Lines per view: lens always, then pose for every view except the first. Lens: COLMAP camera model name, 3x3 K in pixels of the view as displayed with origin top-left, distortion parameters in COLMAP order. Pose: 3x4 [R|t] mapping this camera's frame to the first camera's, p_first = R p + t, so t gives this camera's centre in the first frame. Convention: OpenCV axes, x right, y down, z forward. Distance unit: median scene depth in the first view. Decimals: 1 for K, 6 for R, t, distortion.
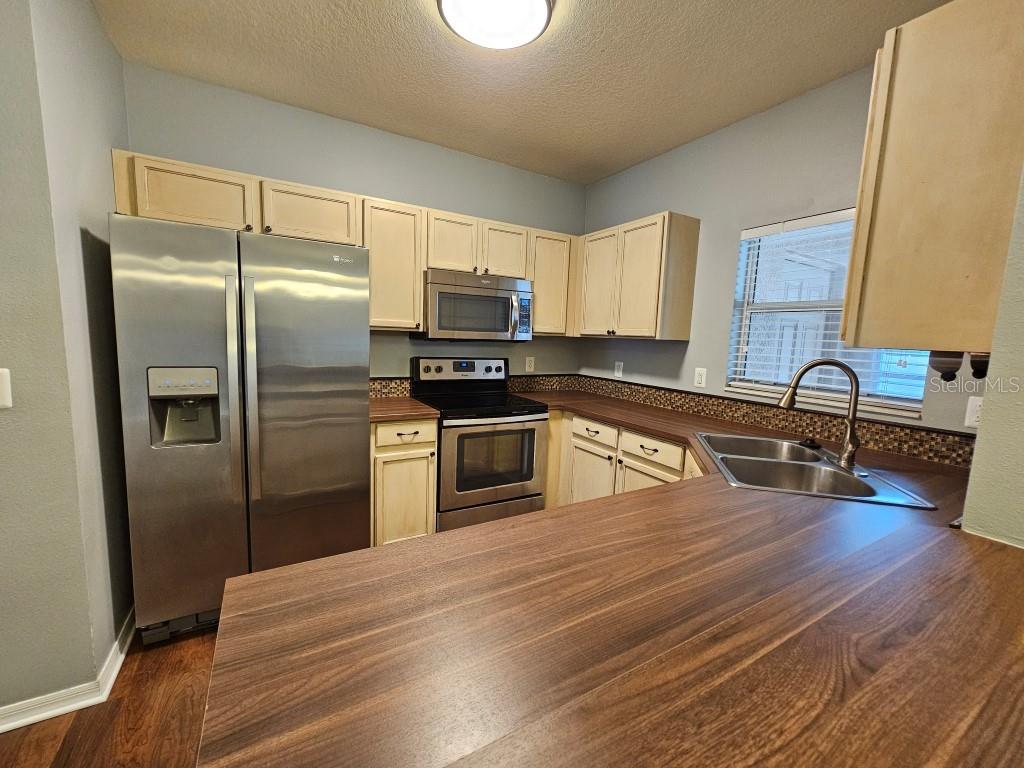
lens RADIAL K [[418.3, 0, 514.0], [0, 418.3, 382.9], [0, 0, 1]] dist [0.000188, -0.000758]
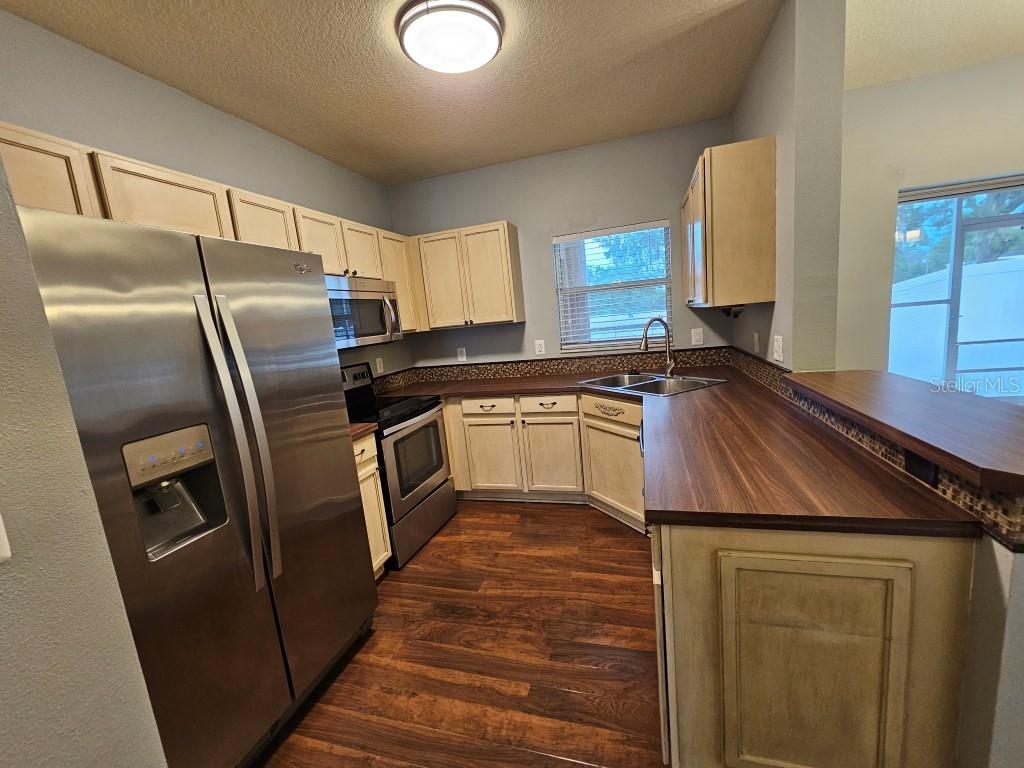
lens RADIAL K [[423.4, 0, 512.0], [0, 423.4, 384.0], [0, 0, 1]] dist [-0.000235, -0.000353]
pose [[0.729239, -0.212153, 0.650540, -0.508546], [0.199849, 0.975304, 0.094038, -0.043030], [-0.654424, 0.061433, 0.753628, 0.056043]]
